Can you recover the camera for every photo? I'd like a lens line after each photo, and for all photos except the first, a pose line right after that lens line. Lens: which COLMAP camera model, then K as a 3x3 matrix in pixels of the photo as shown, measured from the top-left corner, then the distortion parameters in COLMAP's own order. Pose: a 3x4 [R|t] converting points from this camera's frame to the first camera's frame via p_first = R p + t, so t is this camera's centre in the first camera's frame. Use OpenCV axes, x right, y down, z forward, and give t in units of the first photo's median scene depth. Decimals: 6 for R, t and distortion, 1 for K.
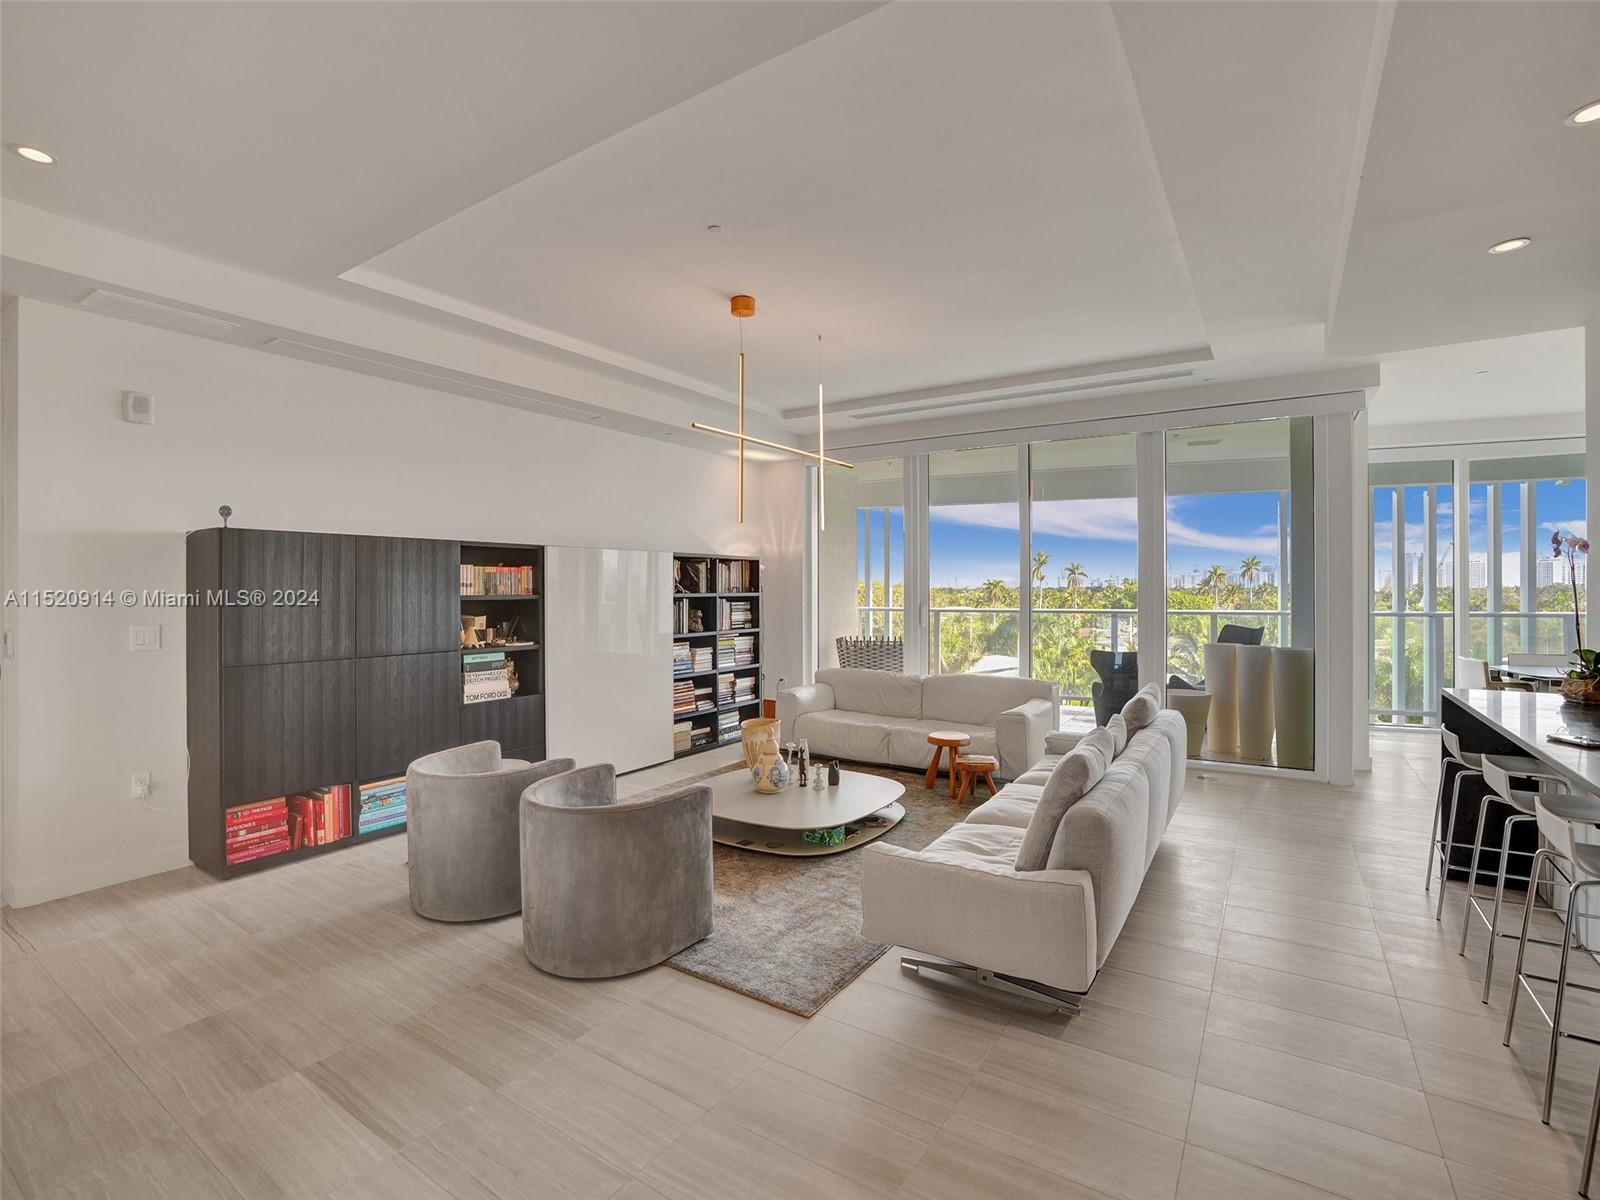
lens RADIAL K [[746.0, 0, 808.3], [0, 746.0, 583.8], [0, 0, 1]] dist [-0.045540, 0.015993]
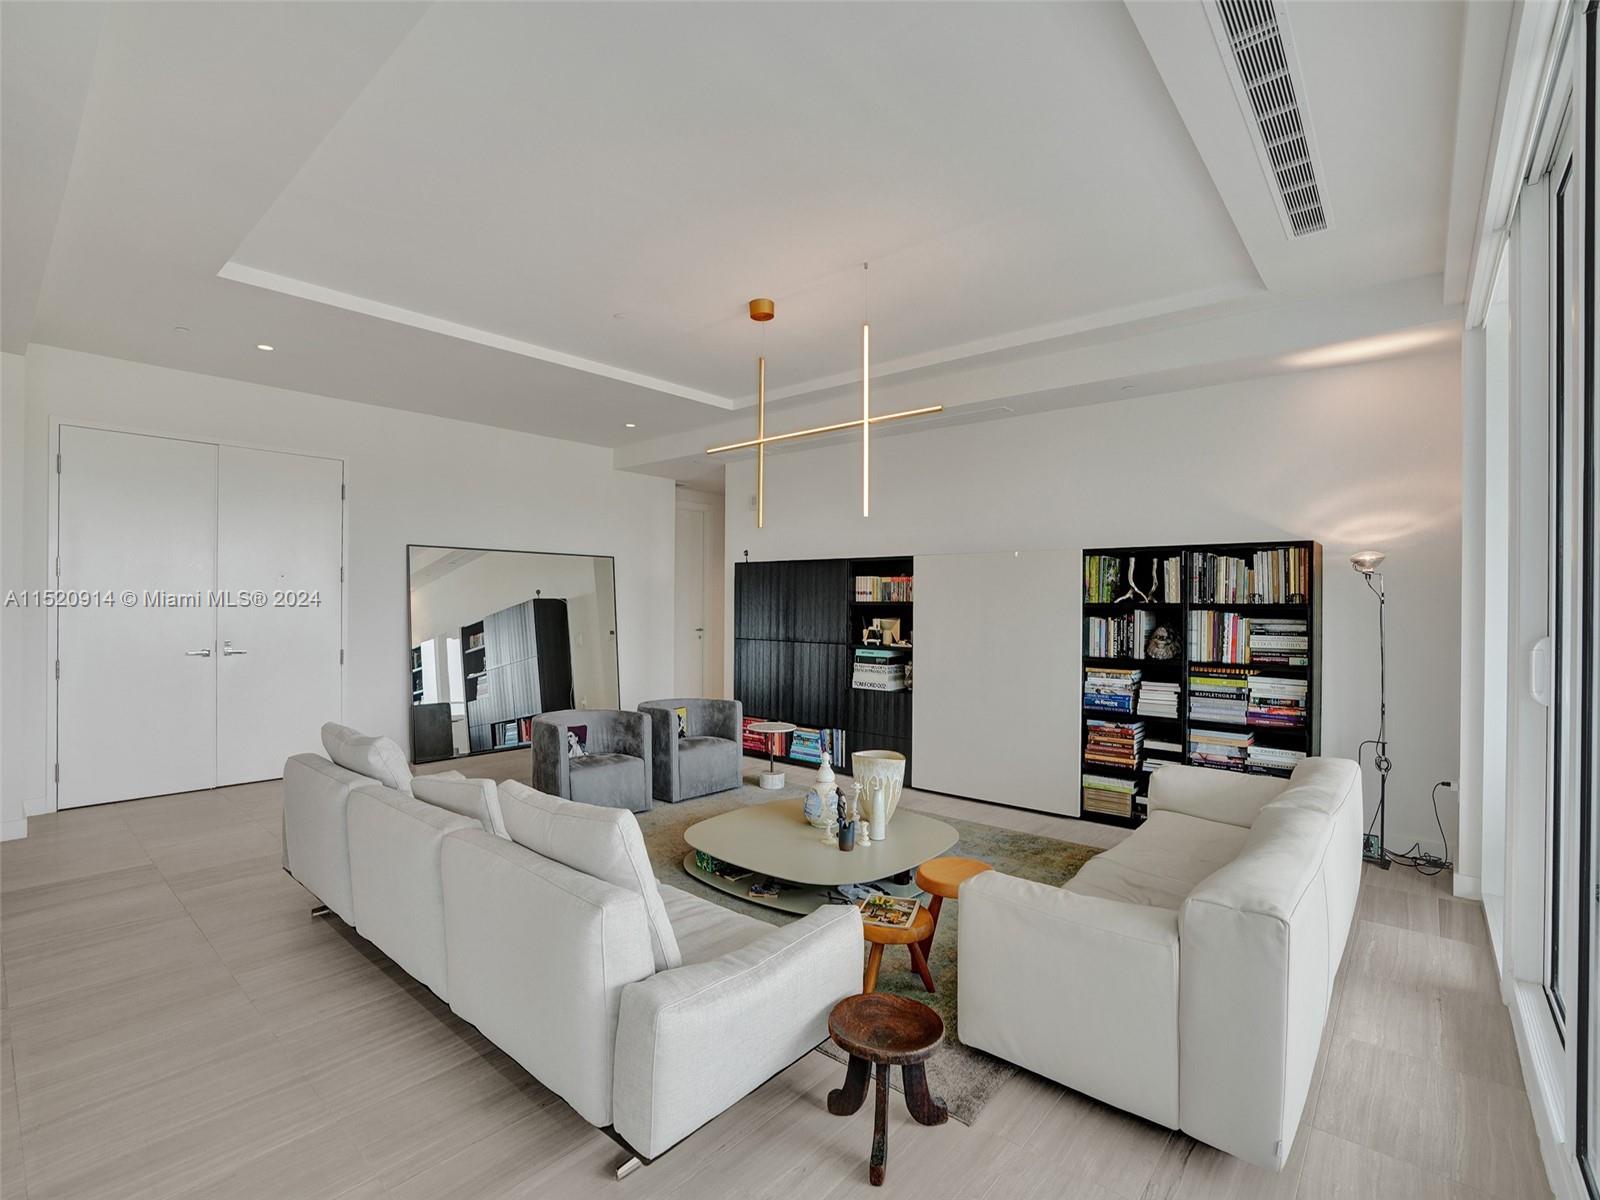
lens RADIAL K [[746.0, 0, 794.1], [0, 746.0, 596.3], [0, 0, 1]] dist [-0.045540, 0.015993]
pose [[-0.116760, -0.004136, -0.993152, 0.755812], [0.002372, 0.999987, -0.004444, 0.012114], [0.993157, -0.002875, -0.116749, 0.980665]]
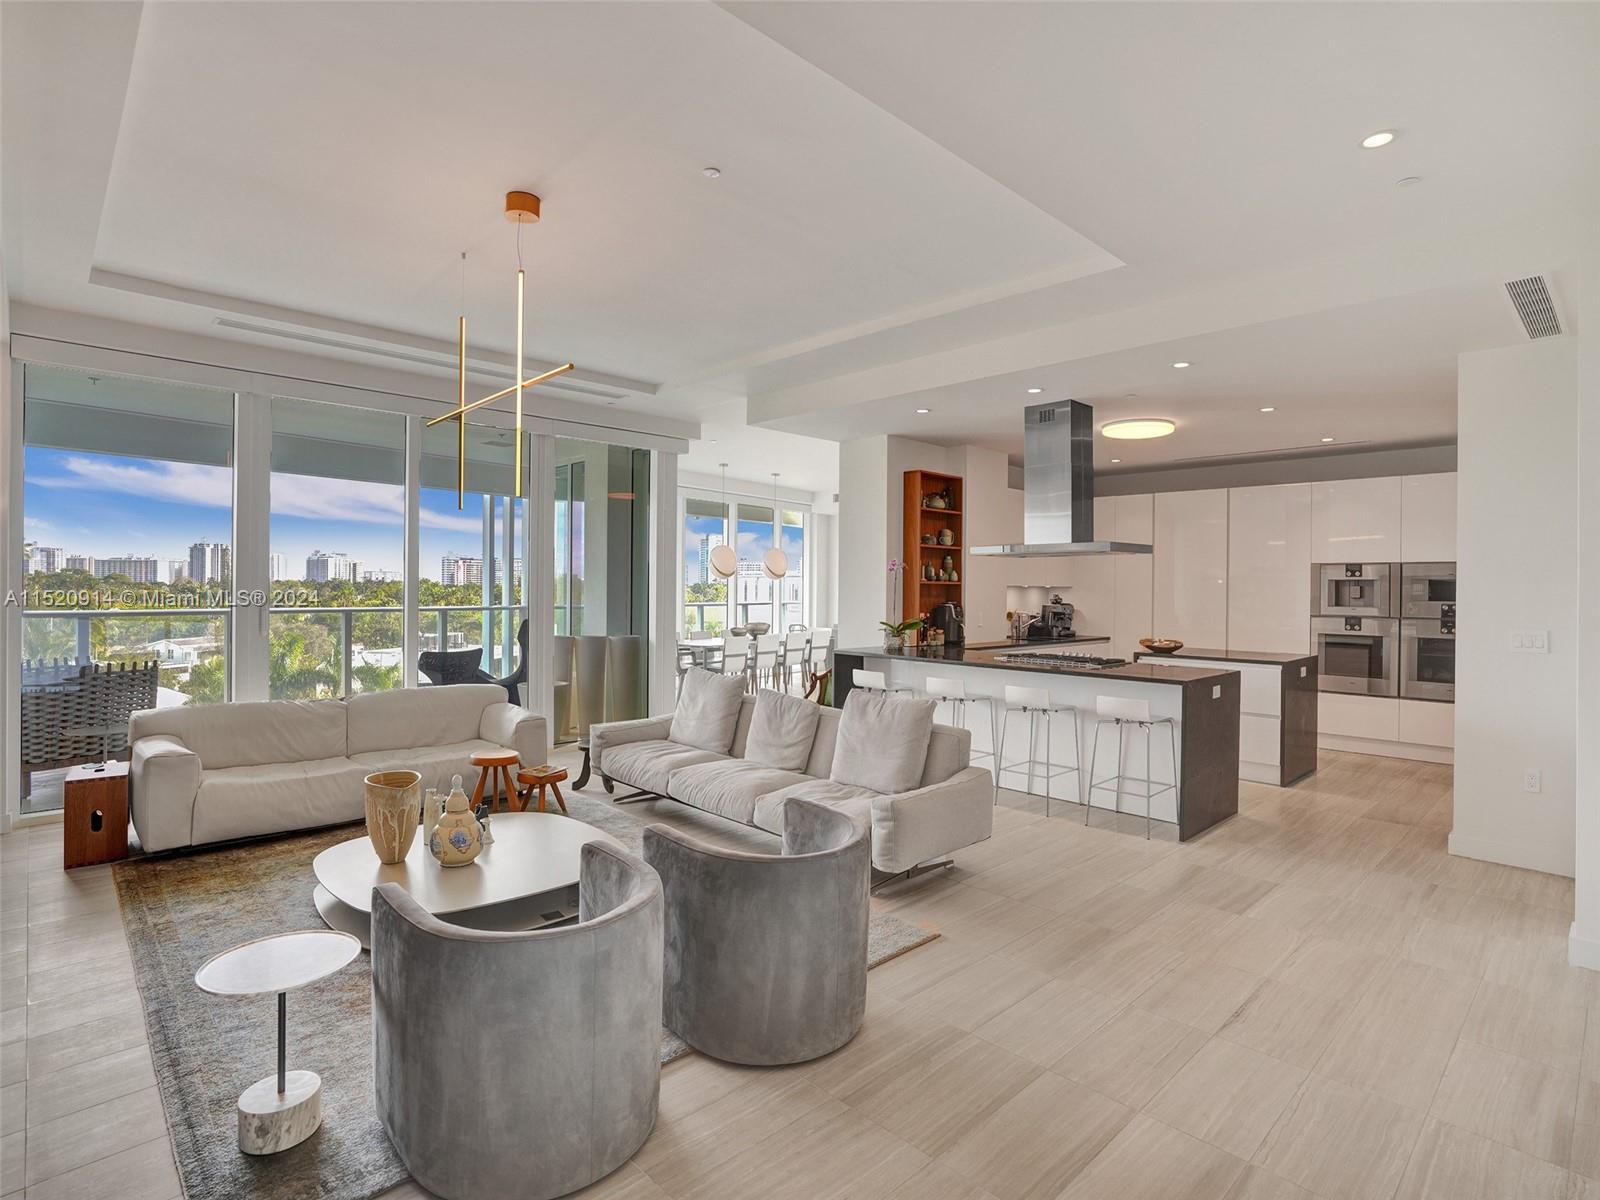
lens RADIAL K [[839.8, 0, 776.1], [0, 839.8, 576.2], [0, 0, 1]] dist [-0.024536, 0.001395]
pose [[0.228928, 0.017400, 0.973288, -0.765849], [-0.019292, 0.999725, -0.013335, 0.003244], [-0.973252, -0.015723, 0.229201, 0.503758]]
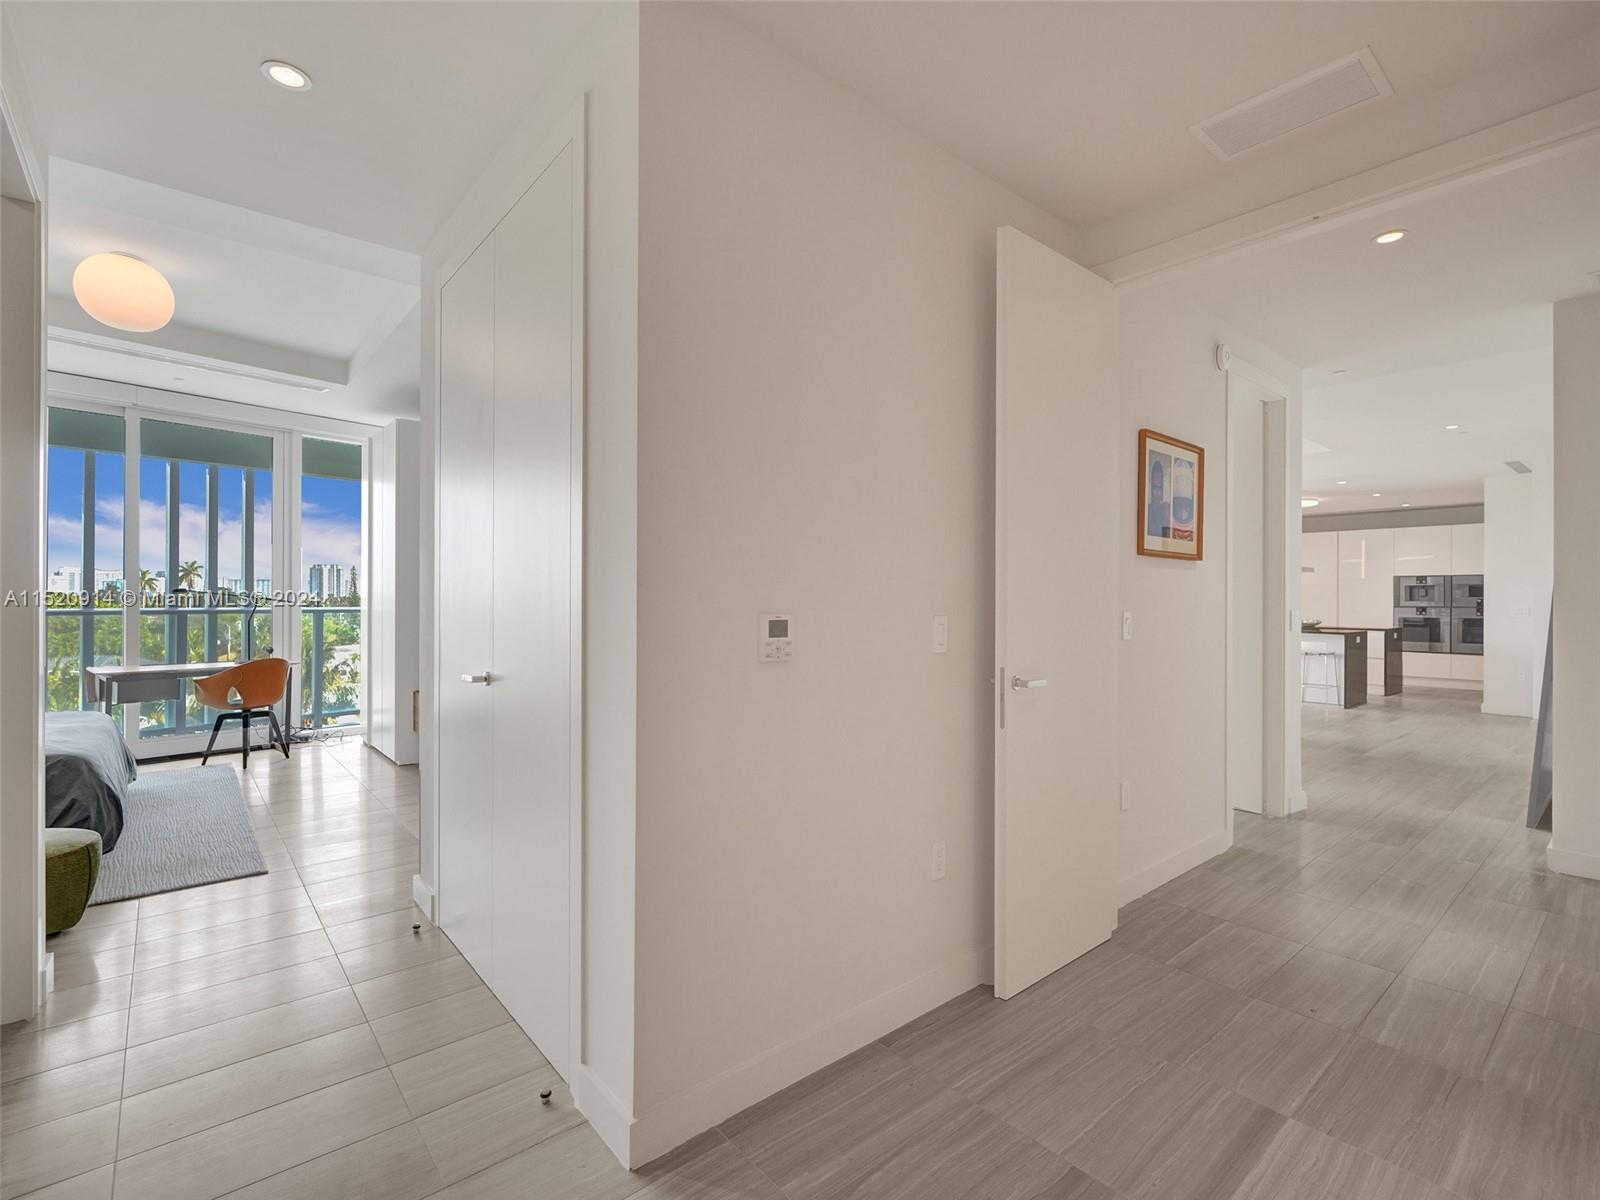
lens RADIAL K [[746.0, 0, 805.2], [0, 746.0, 600.1], [0, 0, 1]] dist [-0.045540, 0.015993]
pose [[0.289856, 0.007051, 0.957044, -1.769151], [-0.010288, 0.999938, -0.004251, 0.044220], [-0.957015, -0.008614, 0.289910, 1.001521]]
